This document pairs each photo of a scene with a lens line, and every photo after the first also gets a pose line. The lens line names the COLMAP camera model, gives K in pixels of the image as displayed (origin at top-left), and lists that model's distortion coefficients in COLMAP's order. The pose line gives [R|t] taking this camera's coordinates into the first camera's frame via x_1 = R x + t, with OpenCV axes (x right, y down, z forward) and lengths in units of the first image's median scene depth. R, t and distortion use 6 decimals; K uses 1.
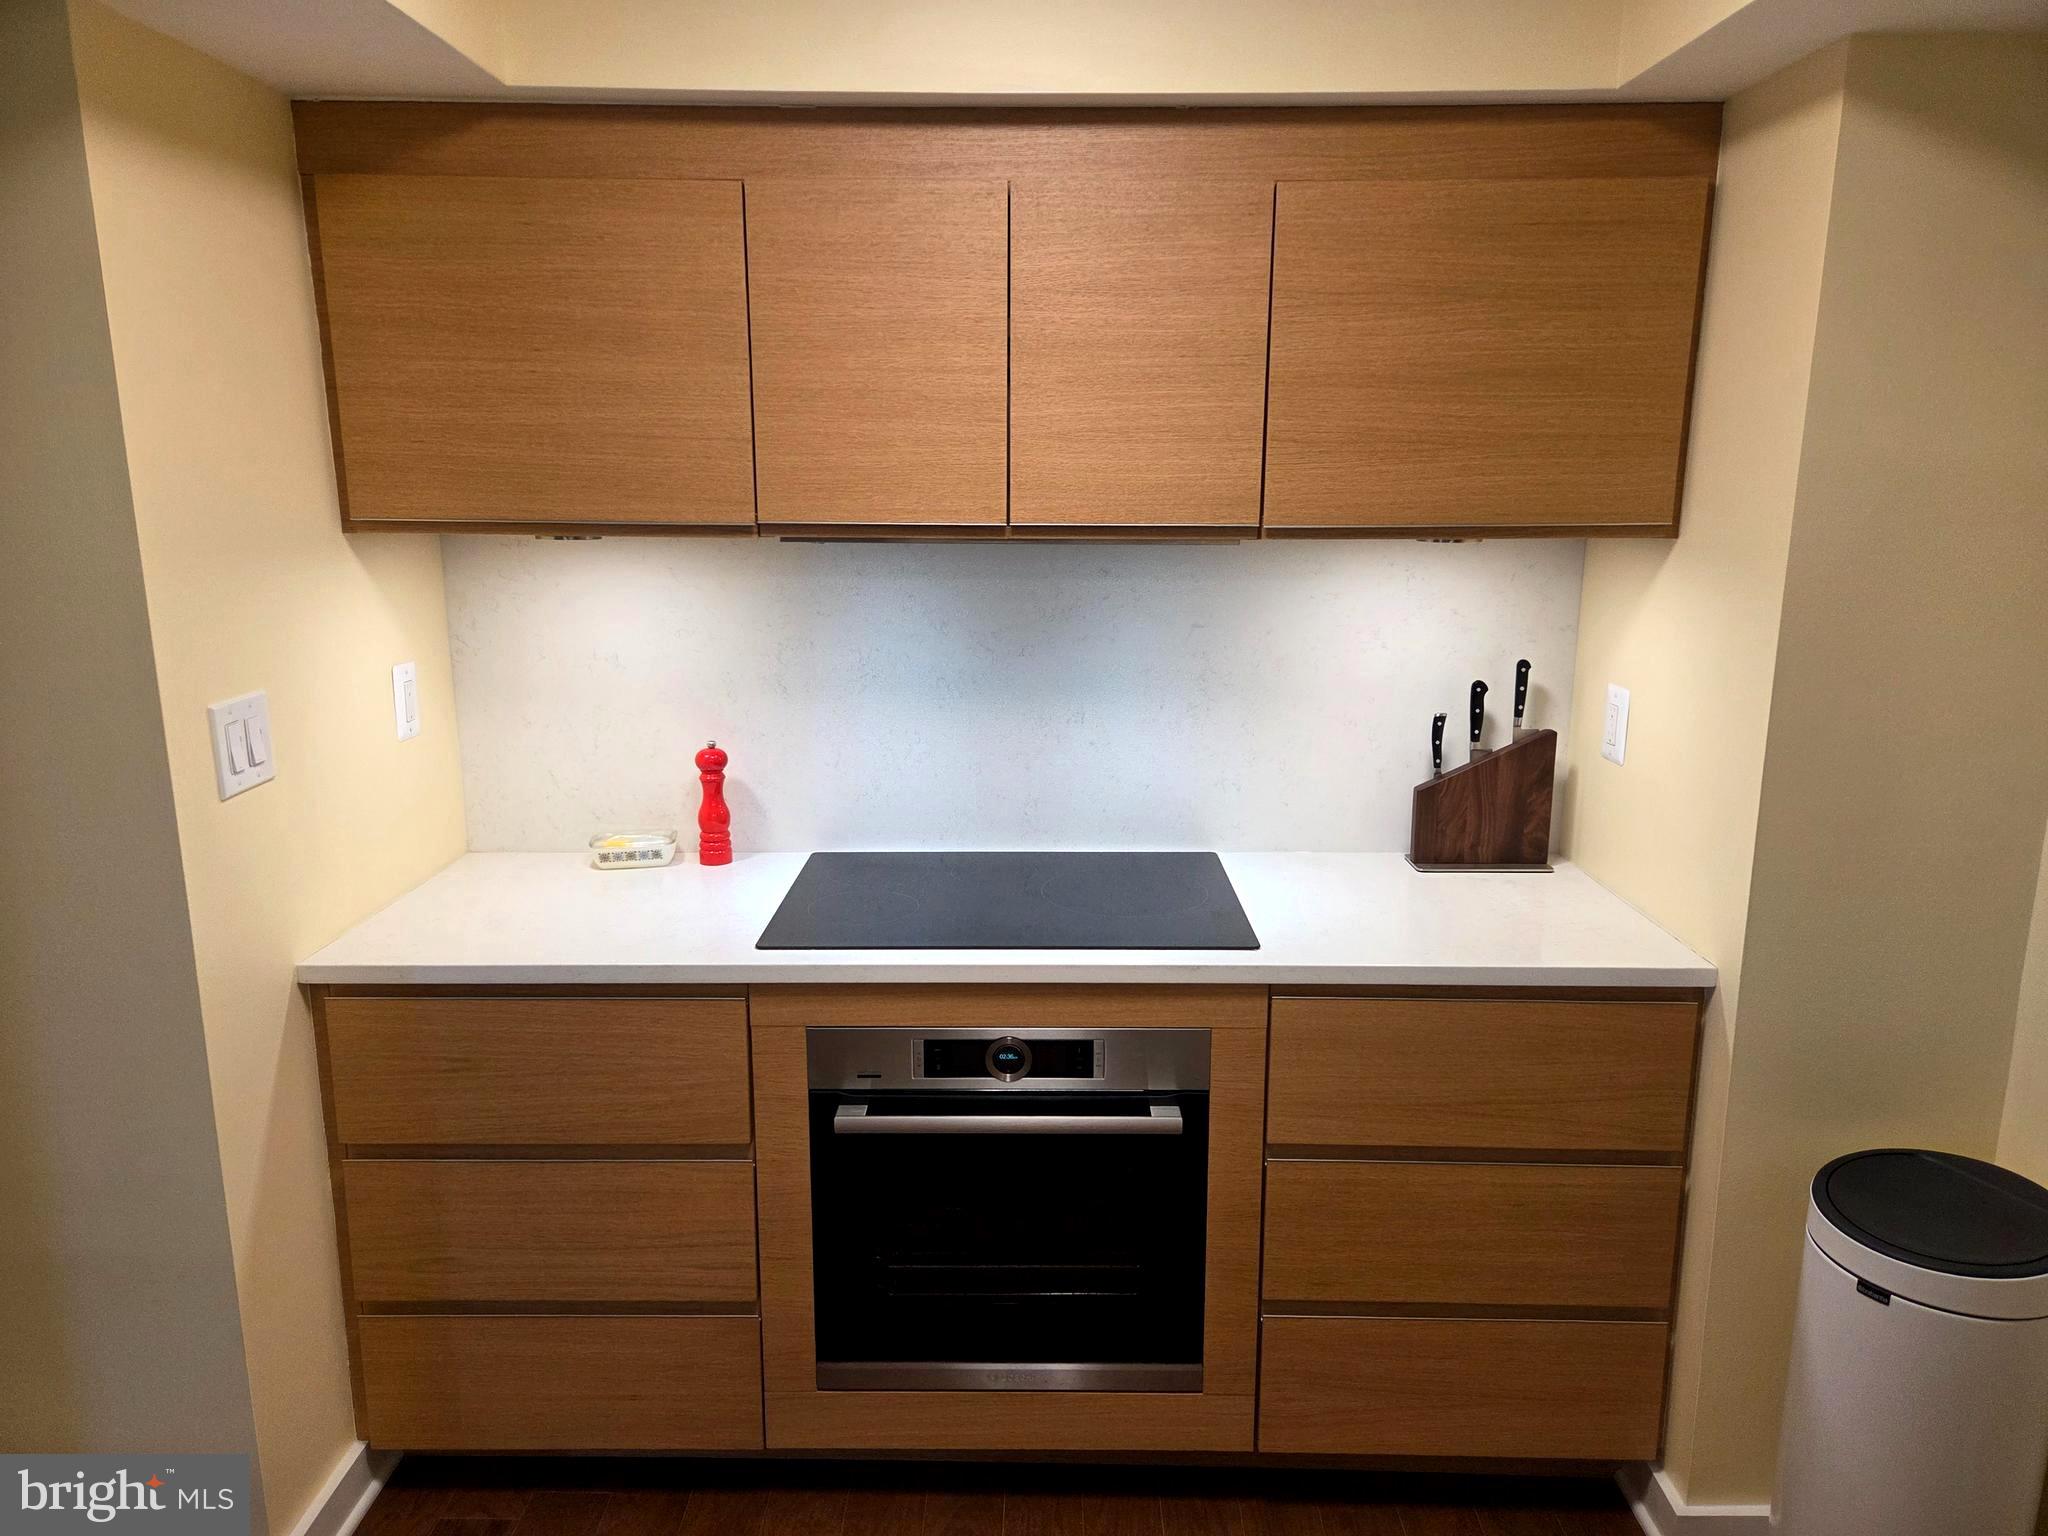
lens RADIAL K [[1396.8, 0, 1026.7], [0, 1396.8, 756.7], [0, 0, 1]] dist [0.073229, -0.085897]
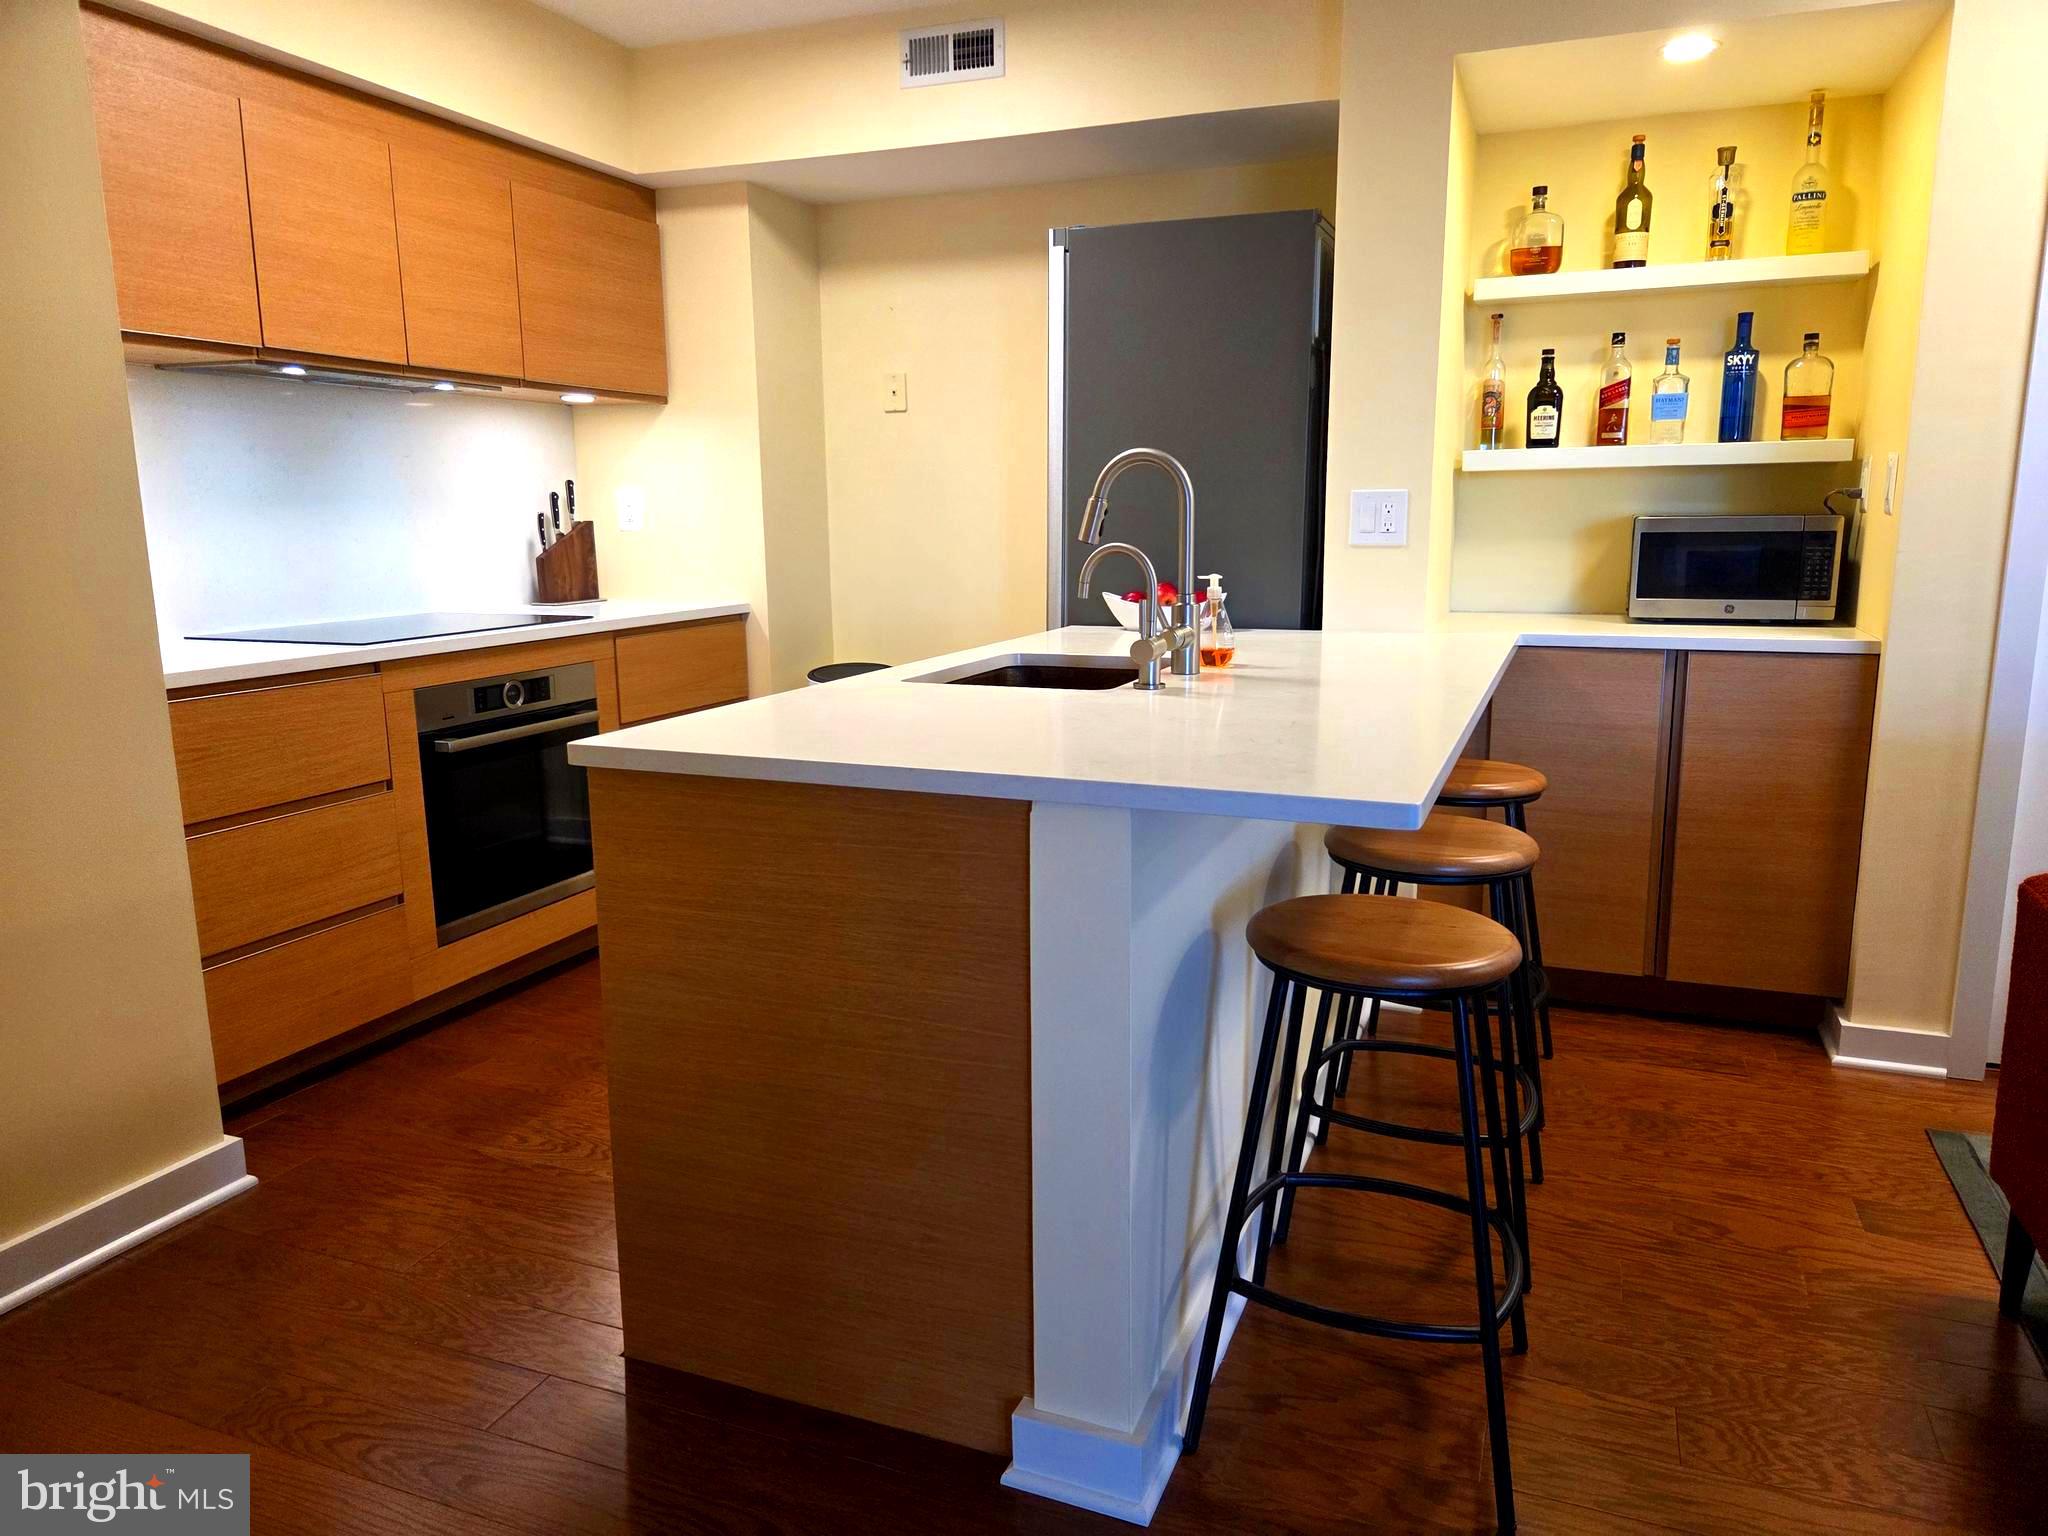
lens RADIAL K [[1396.8, 0, 1026.7], [0, 1396.8, 756.7], [0, 0, 1]] dist [0.073229, -0.085897]
pose [[0.346543, -0.164181, 0.923554, -1.263452], [0.196520, 0.975422, 0.099662, 0.229607], [-0.917218, 0.146960, 0.370290, -0.130450]]
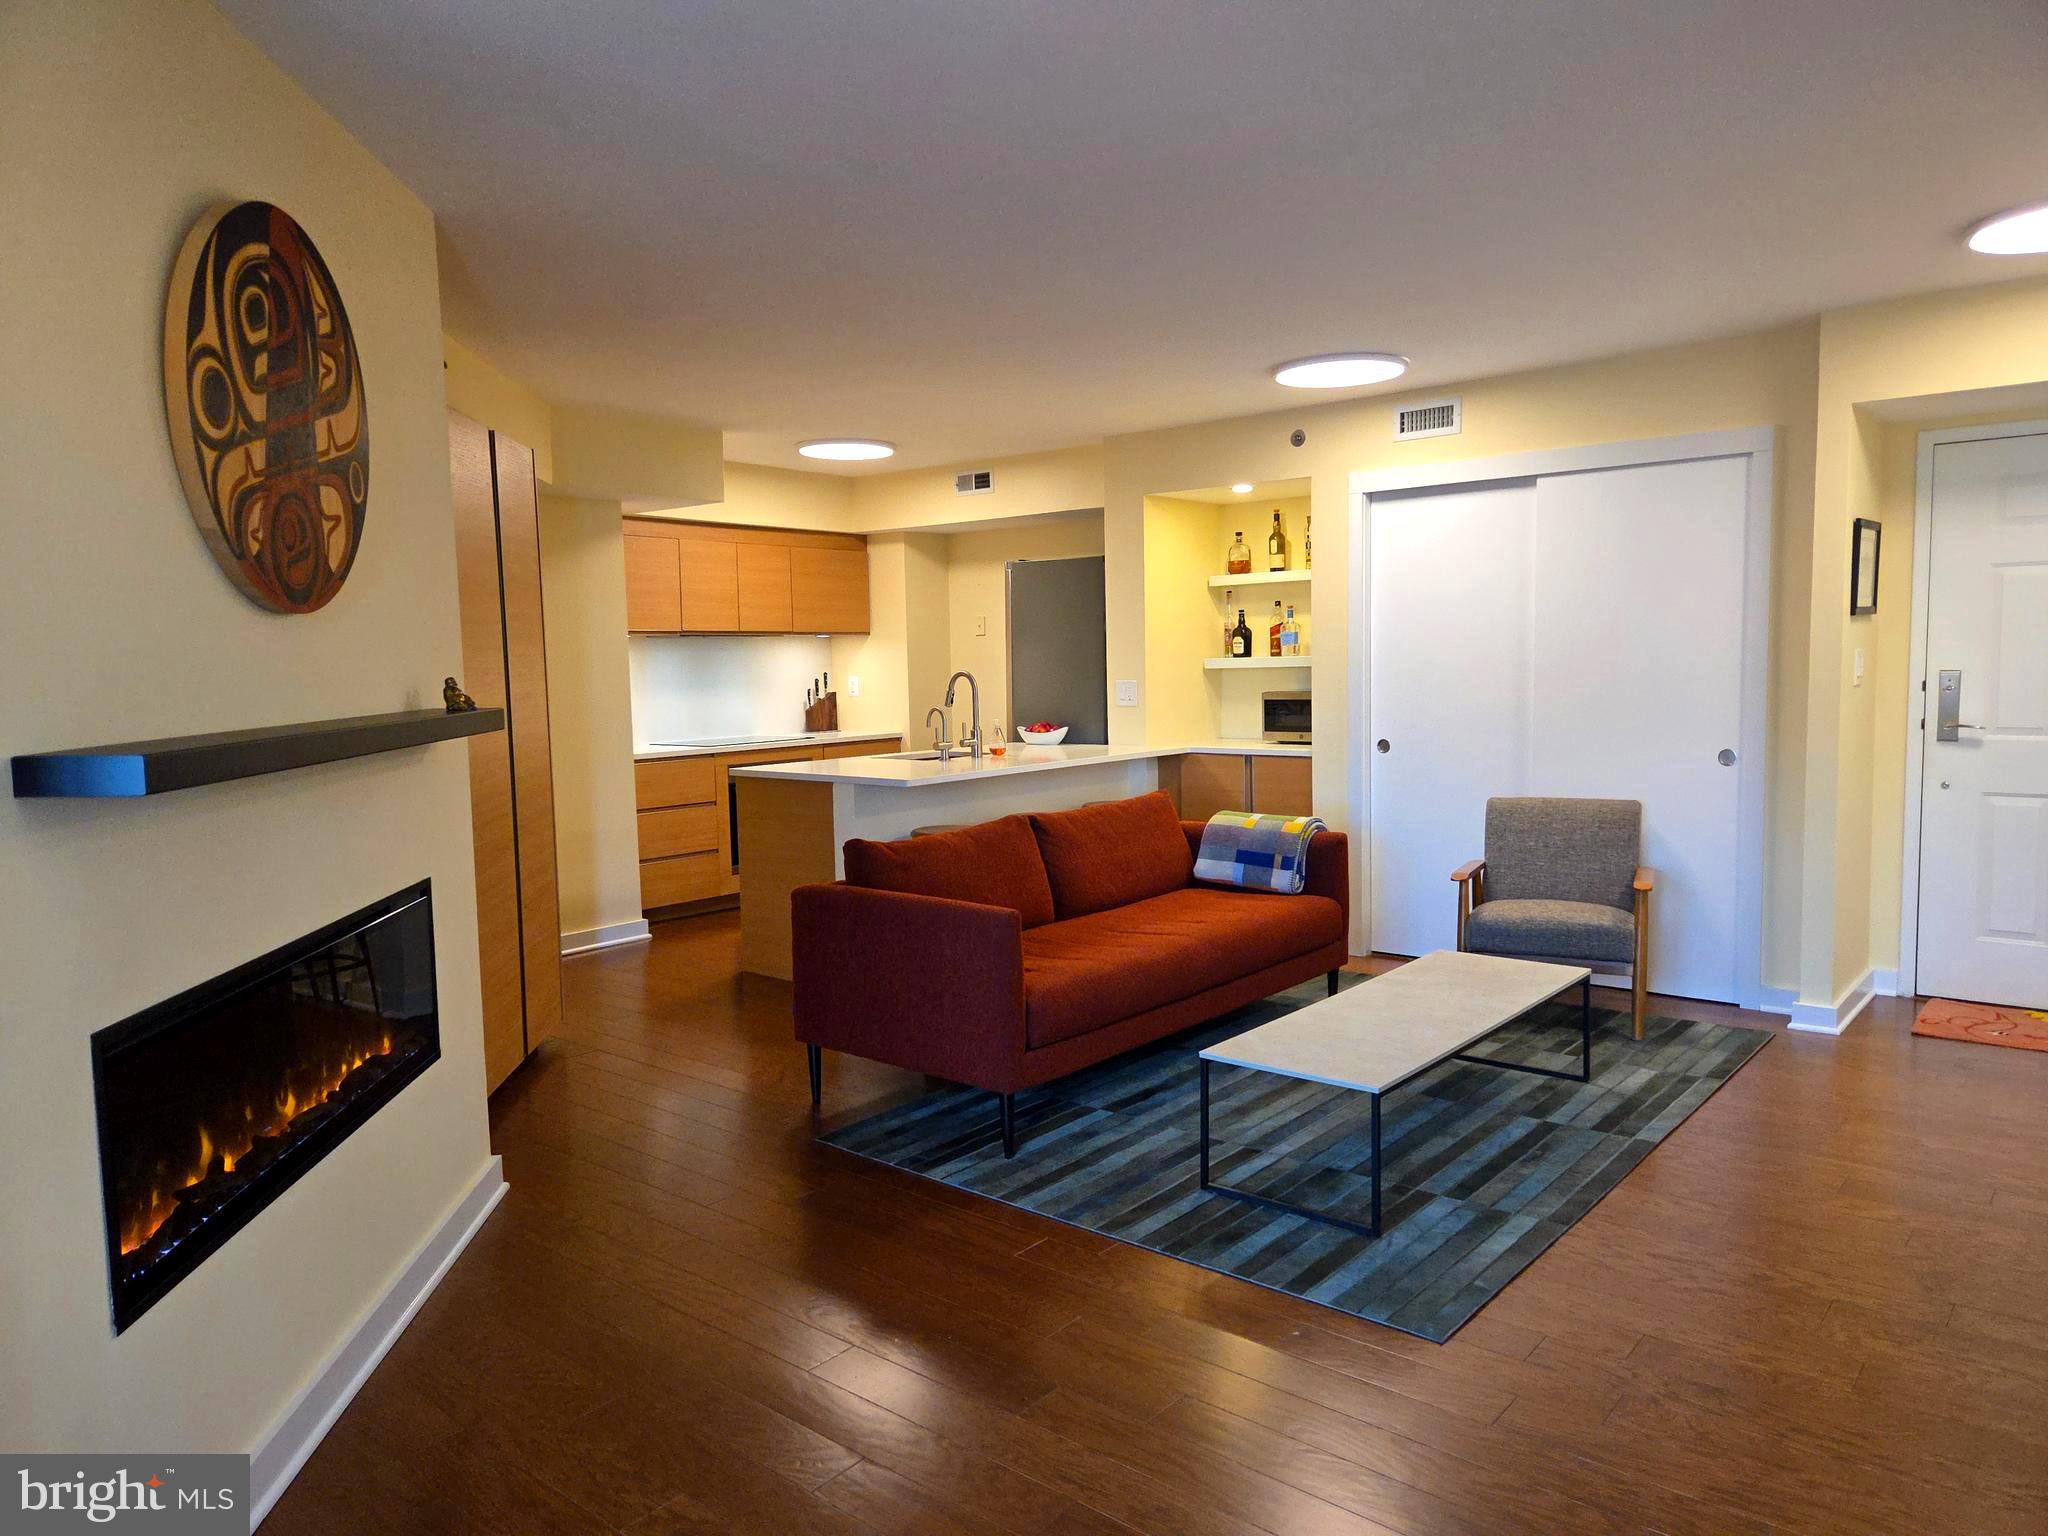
lens RADIAL K [[1381.9, 0, 1024.0], [0, 1381.9, 768.0], [0, 0, 1]] dist [0.044553, -0.004254]
pose [[0.628439, -0.069911, 0.774711, -2.347056], [0.174290, 0.983286, -0.052650, 0.502368], [-0.758082, 0.168112, 0.630119, -1.768597]]
